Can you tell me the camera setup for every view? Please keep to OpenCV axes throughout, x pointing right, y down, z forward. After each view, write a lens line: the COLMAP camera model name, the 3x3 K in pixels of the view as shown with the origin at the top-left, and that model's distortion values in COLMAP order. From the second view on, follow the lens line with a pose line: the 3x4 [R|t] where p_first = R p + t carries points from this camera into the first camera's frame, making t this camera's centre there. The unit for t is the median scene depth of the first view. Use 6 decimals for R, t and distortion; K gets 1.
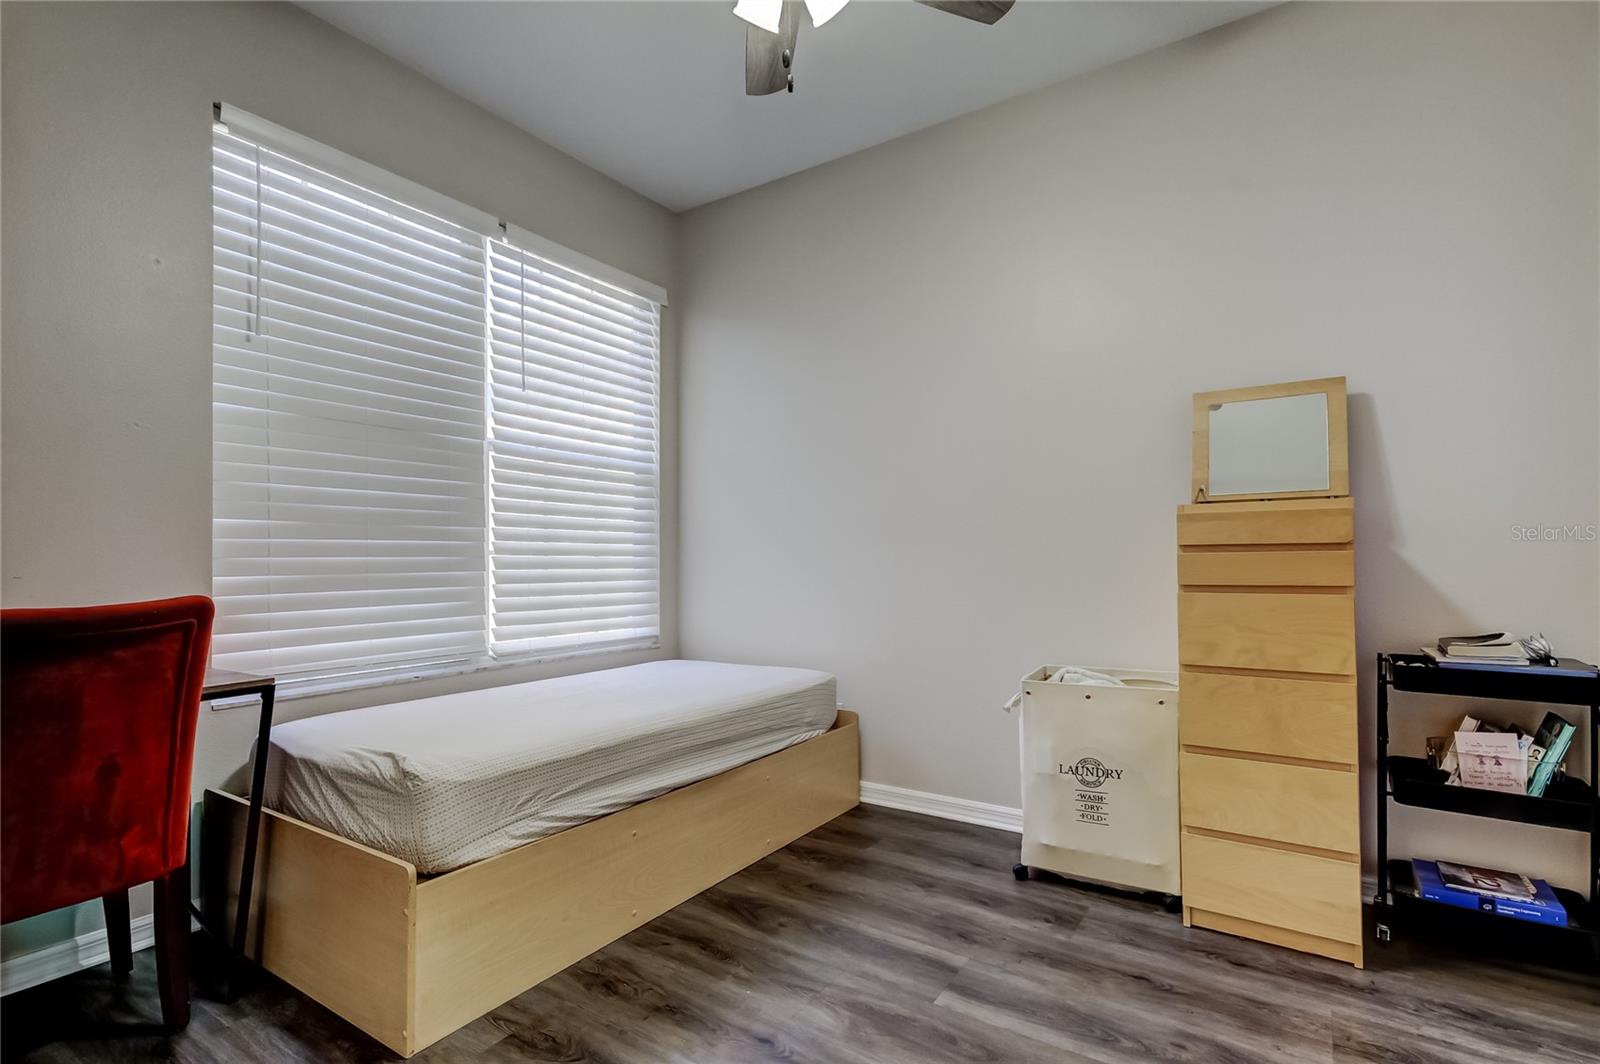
lens RADIAL K [[726.3, 0, 795.5], [0, 726.3, 562.4], [0, 0, 1]] dist [0.003413, 0.000194]
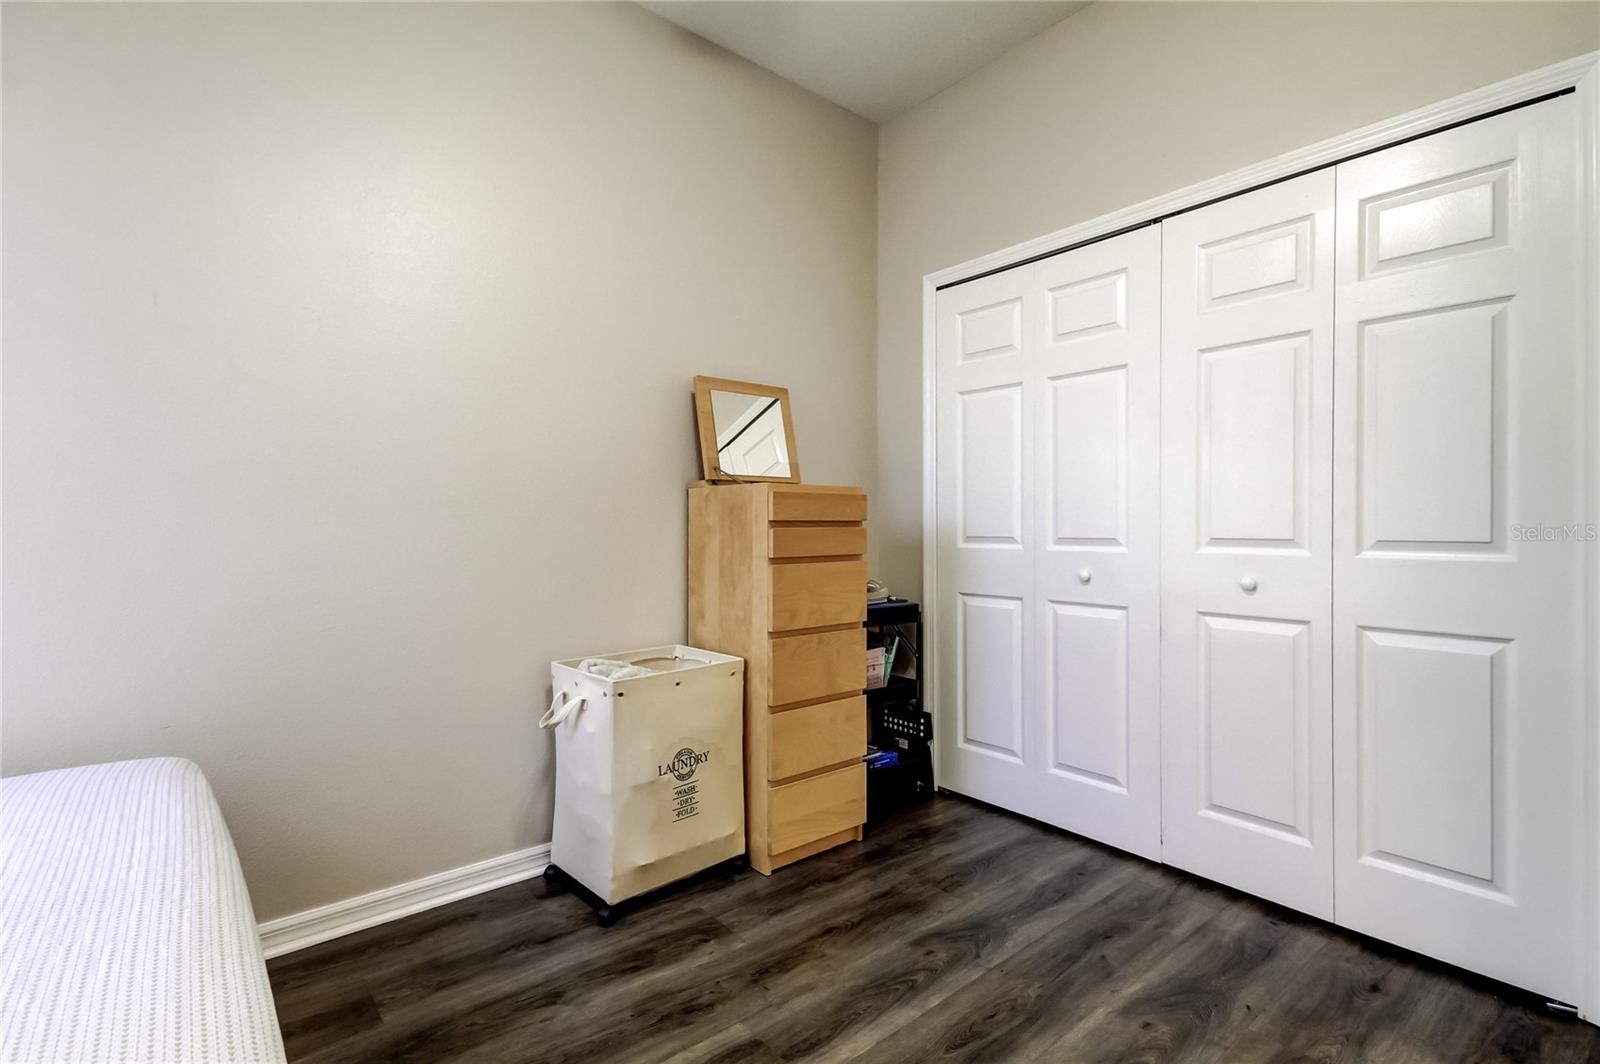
lens RADIAL K [[742.6, 0, 800.0], [0, 742.6, 532.0], [0, 0, 1]] dist [0.006293, 0.000194]
pose [[0.287976, -0.000499, 0.957637, -0.488886], [0.004397, 0.999990, -0.000802, -0.006559], [-0.957627, 0.004442, 0.287976, 0.619706]]
